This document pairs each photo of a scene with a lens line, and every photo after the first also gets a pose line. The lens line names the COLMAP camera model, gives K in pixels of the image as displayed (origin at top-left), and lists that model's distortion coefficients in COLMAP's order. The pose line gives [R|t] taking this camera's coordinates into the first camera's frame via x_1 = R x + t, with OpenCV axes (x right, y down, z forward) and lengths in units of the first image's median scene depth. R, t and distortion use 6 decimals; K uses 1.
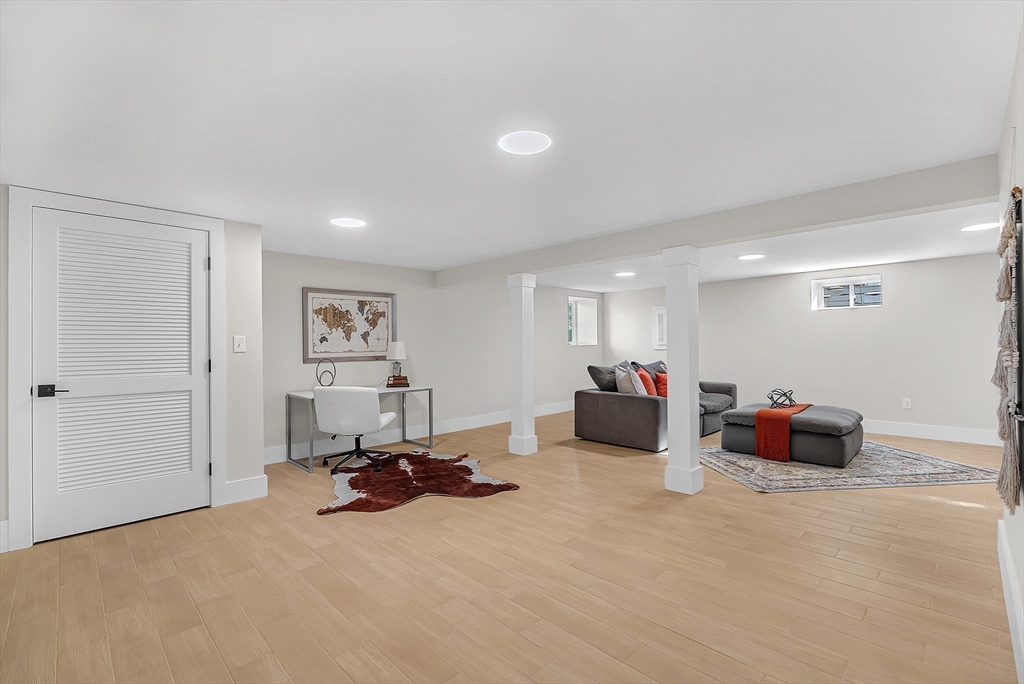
lens RADIAL K [[460.2, 0, 510.4], [0, 460.2, 340.4], [0, 0, 1]] dist [-0.005527, -0.000200]
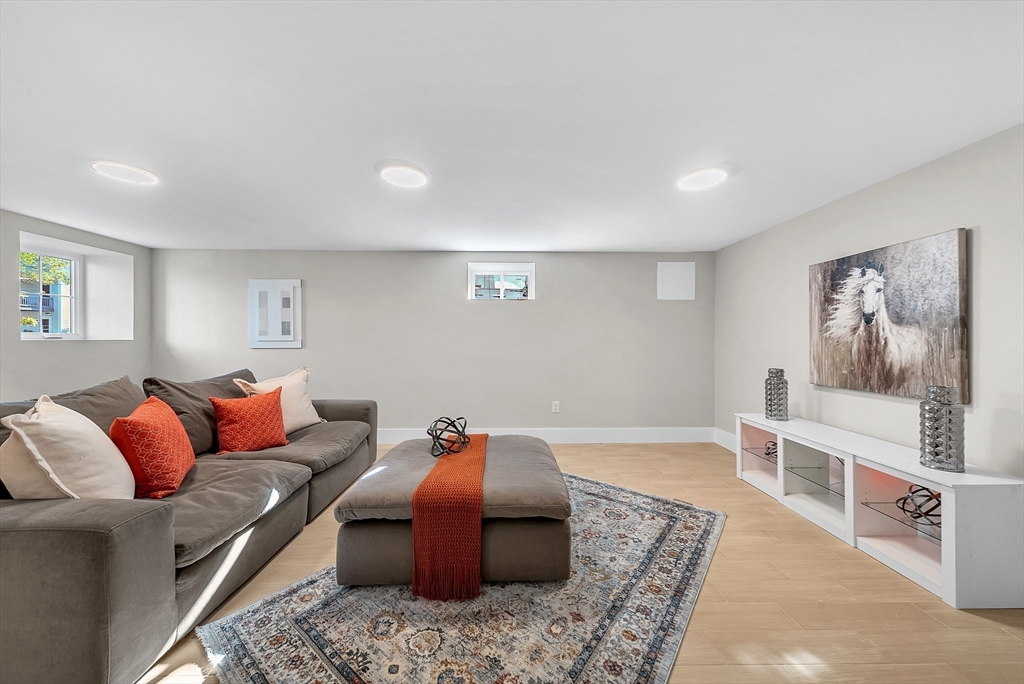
lens RADIAL K [[354.8, 0, 511.2], [0, 354.8, 338.7], [0, 0, 1]] dist [0.021234, 0.000021]
pose [[0.690061, 0.010540, 0.723675, 0.382027], [-0.012013, 0.999923, -0.003109, 0.006004], [-0.723652, -0.006548, 0.690134, 0.763506]]
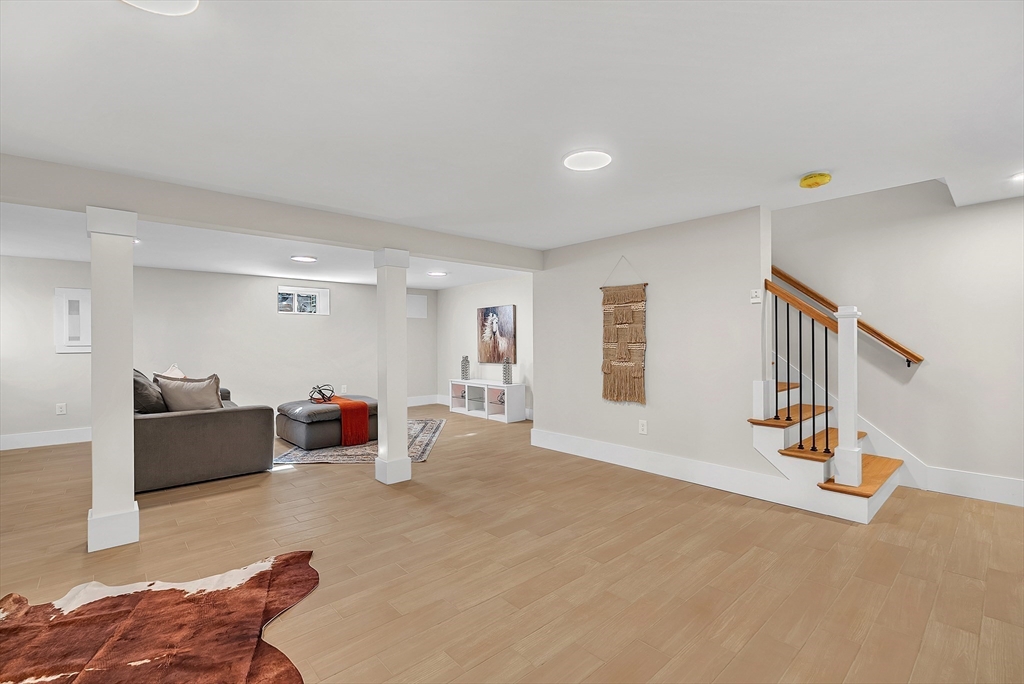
lens RADIAL K [[452.4, 0, 512.0], [0, 452.4, 342.0], [0, 0, 1]] dist [-0.001693, -0.000036]
pose [[0.046102, 0.008217, 0.998903, -0.578189], [-0.004514, 0.999958, -0.008017, 0.012176], [-0.998927, -0.004139, 0.046137, 0.600142]]
